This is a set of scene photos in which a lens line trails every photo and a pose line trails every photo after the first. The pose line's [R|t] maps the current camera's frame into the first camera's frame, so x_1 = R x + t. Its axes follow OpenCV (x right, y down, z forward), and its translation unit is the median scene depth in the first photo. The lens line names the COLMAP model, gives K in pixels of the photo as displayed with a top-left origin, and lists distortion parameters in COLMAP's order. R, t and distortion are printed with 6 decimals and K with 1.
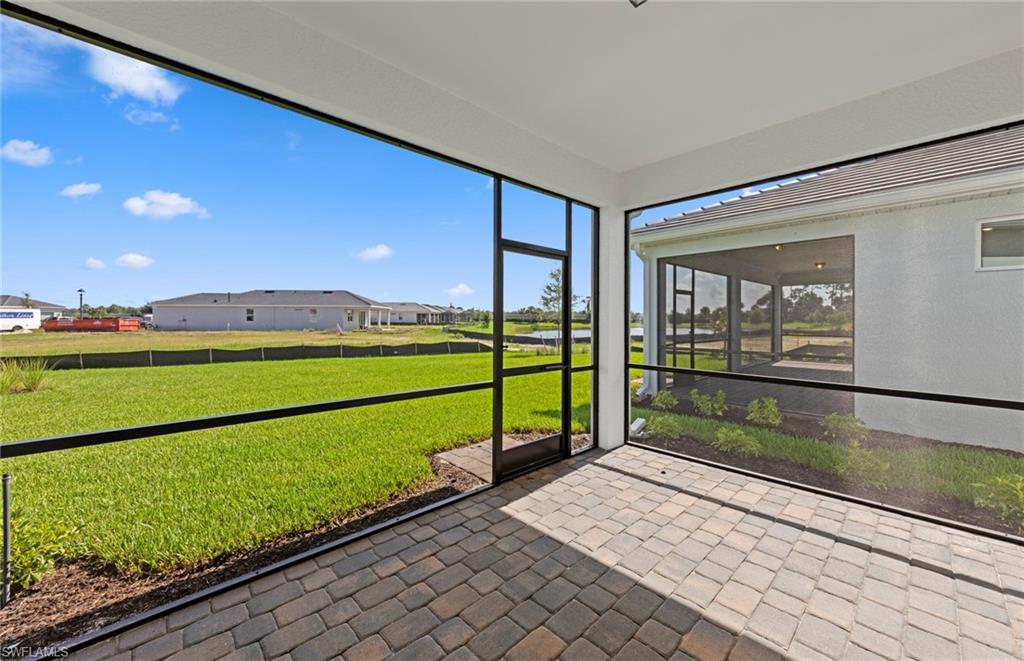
lens RADIAL K [[383.8, 0, 510.9], [0, 383.8, 323.4], [0, 0, 1]] dist [0.006269, -0.000010]
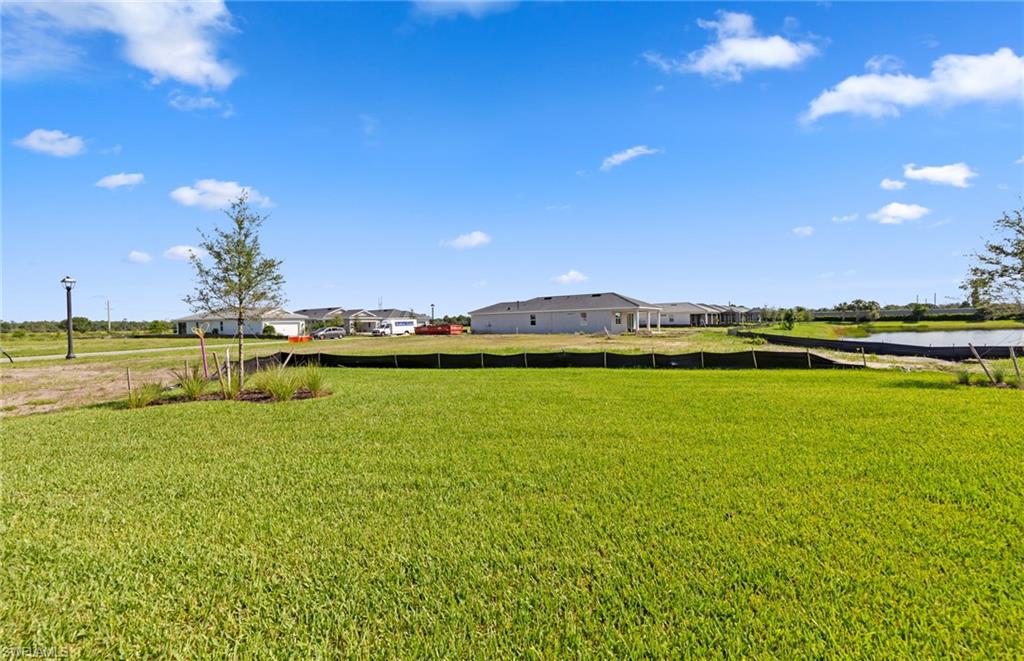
lens RADIAL K [[383.8, 0, 510.9], [0, 383.8, 323.4], [0, 0, 1]] dist [0.006269, -0.000010]
pose [[0.782541, -0.017999, -0.622339, -0.073967], [0.013830, 0.999838, -0.011526, 0.000853], [0.622446, 0.000412, 0.782663, 0.199284]]
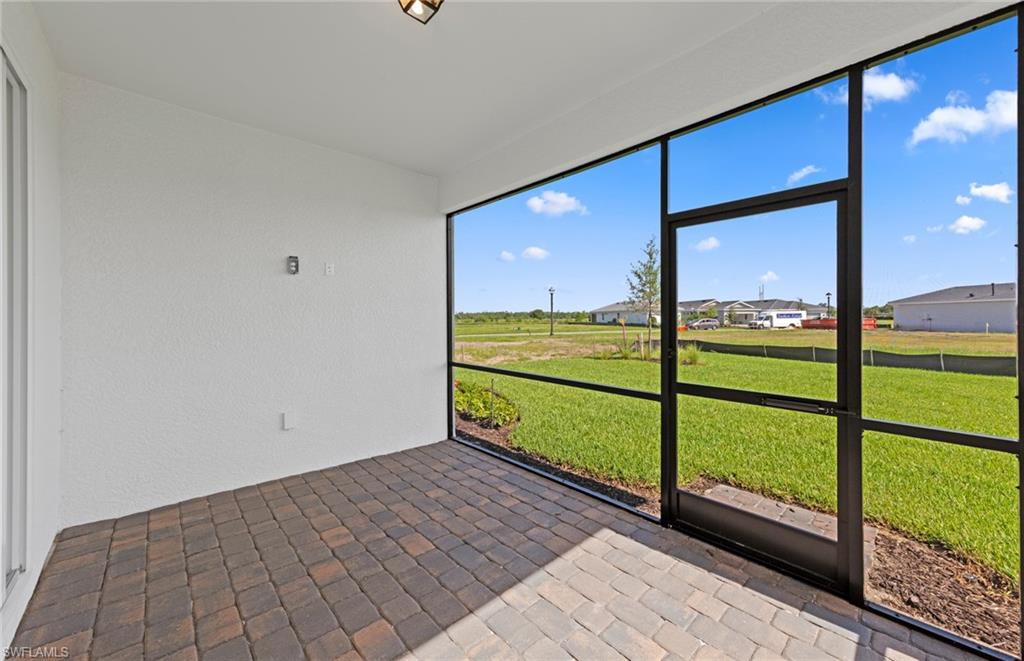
lens RADIAL K [[383.8, 0, 510.9], [0, 383.8, 323.4], [0, 0, 1]] dist [0.006269, -0.000010]
pose [[-0.005707, 0.008497, -0.999948, 0.115009], [-0.006329, 0.999944, 0.008533, -0.000609], [0.999964, 0.006377, -0.005653, 0.103017]]
